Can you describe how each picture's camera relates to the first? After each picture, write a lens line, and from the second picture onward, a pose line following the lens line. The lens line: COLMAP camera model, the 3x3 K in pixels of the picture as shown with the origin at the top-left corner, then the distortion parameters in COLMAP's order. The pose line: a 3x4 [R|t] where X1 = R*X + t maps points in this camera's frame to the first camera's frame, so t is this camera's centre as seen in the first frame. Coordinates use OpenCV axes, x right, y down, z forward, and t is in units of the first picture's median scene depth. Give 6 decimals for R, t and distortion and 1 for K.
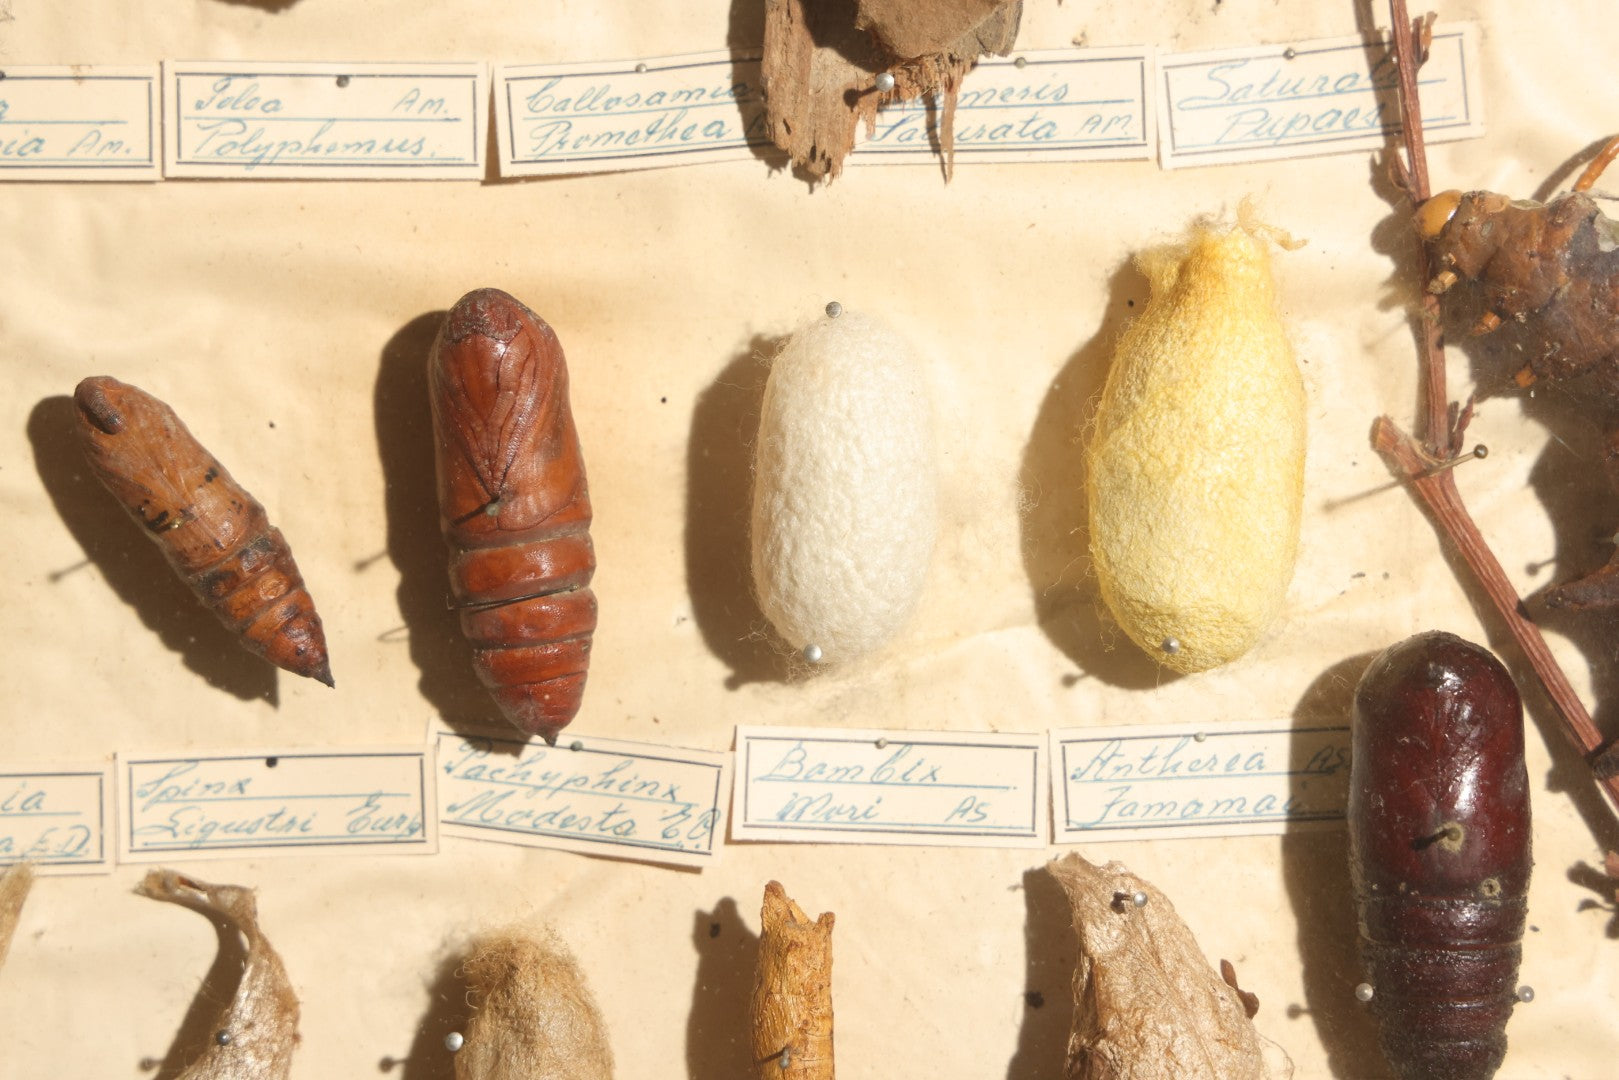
lens RADIAL K [[4627.0, 0, 818.9], [0, 4627.0, 520.6], [0, 0, 1]] dist [0.540875, 0.000000]
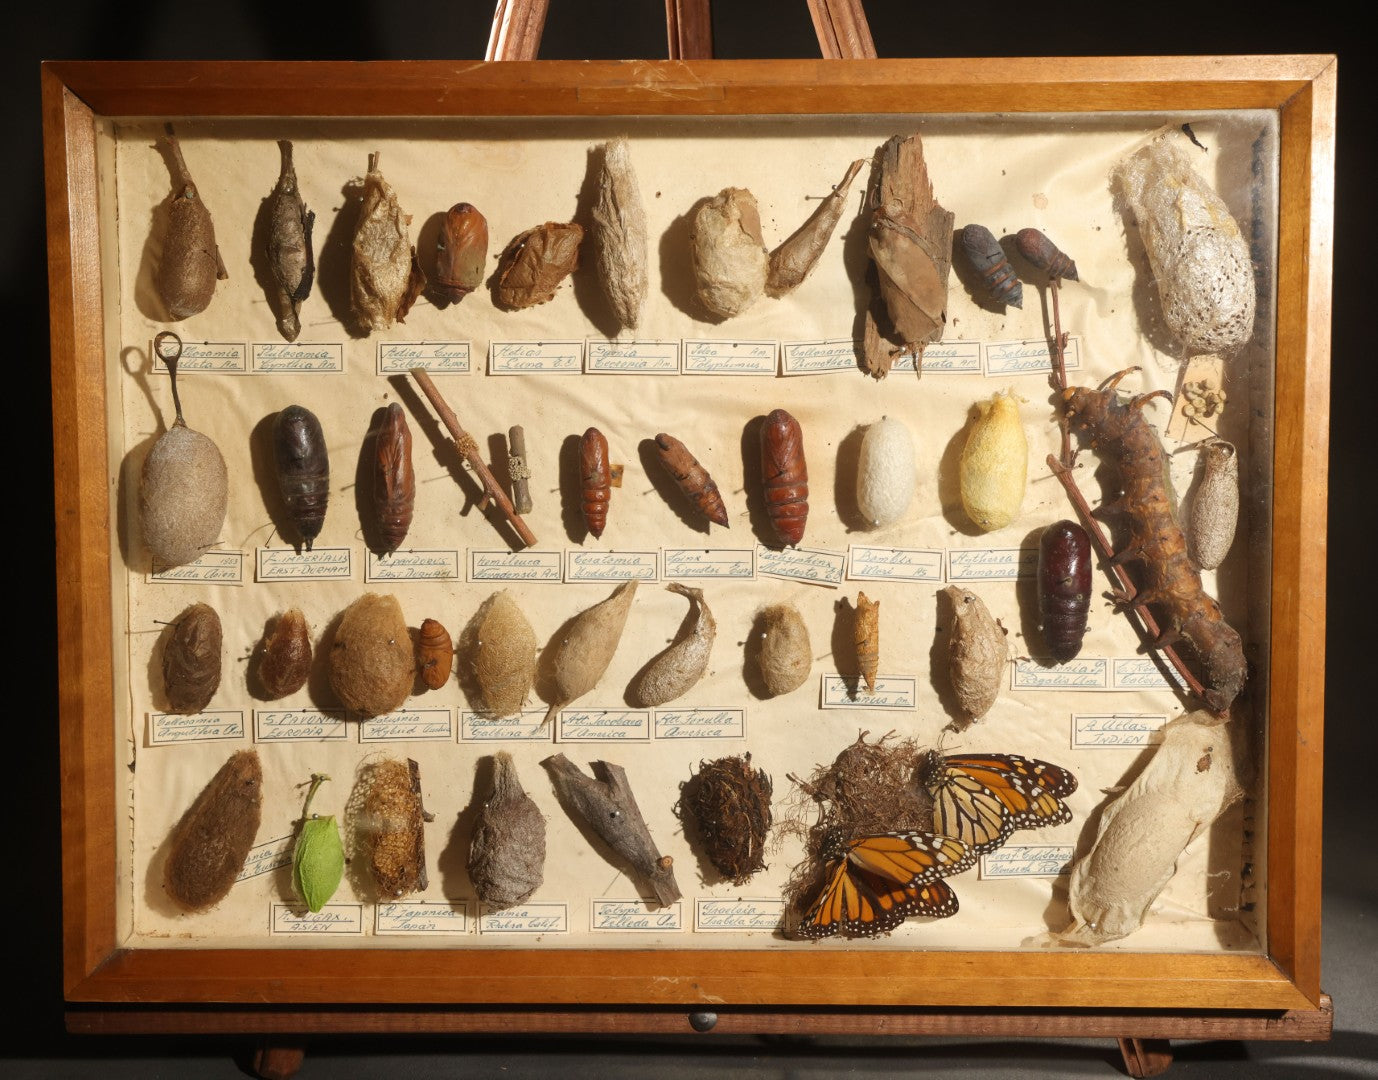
lens RADIAL K [[2066.2, 0, 683.5], [0, 2066.2, 523.8], [0, 0, 1]] dist [0.098005, 0.000000]
pose [[0.999060, 0.024781, -0.035570, -0.083483], [-0.024342, 0.999623, 0.012726, 0.014105], [0.035872, -0.011848, 0.999286, -0.463070]]
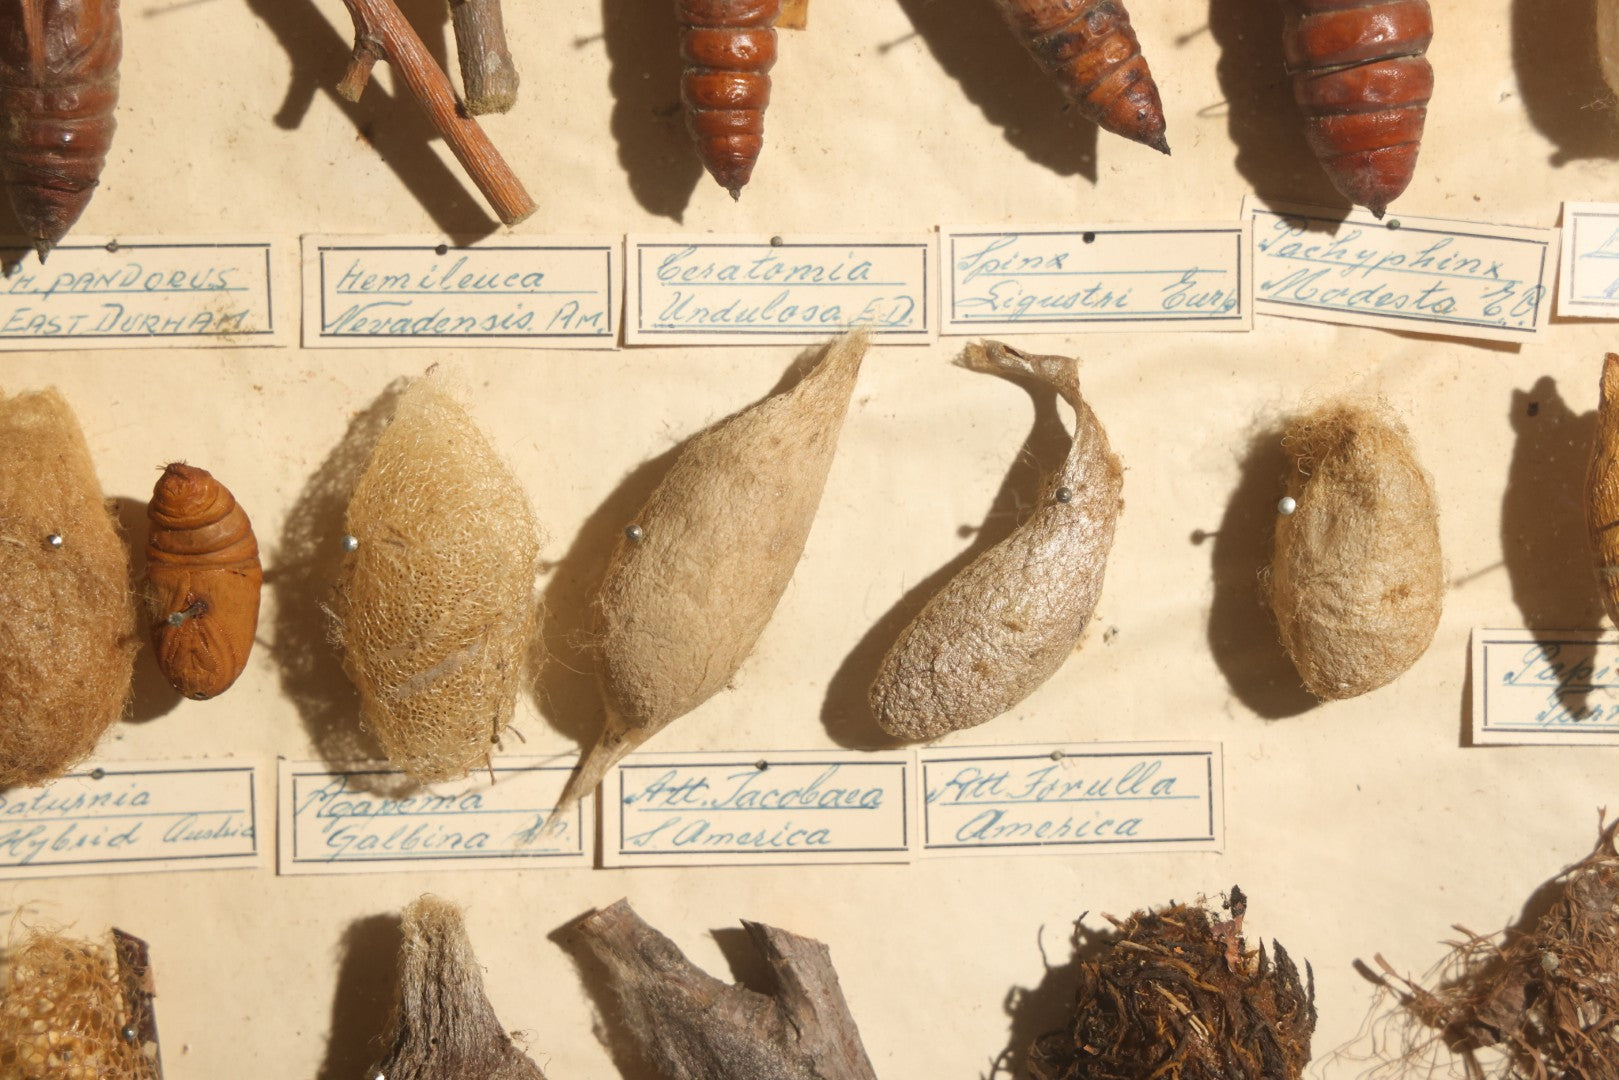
lens RADIAL K [[4627.0, 0, 823.9], [0, 4627.0, 519.3], [0, 0, 1]] dist [0.540875, 0.000000]
pose [[0.999848, 0.012079, -0.012575, -0.162846], [-0.011661, 0.999395, 0.032771, 0.081251], [0.012963, -0.032620, 0.999384, -0.006828]]
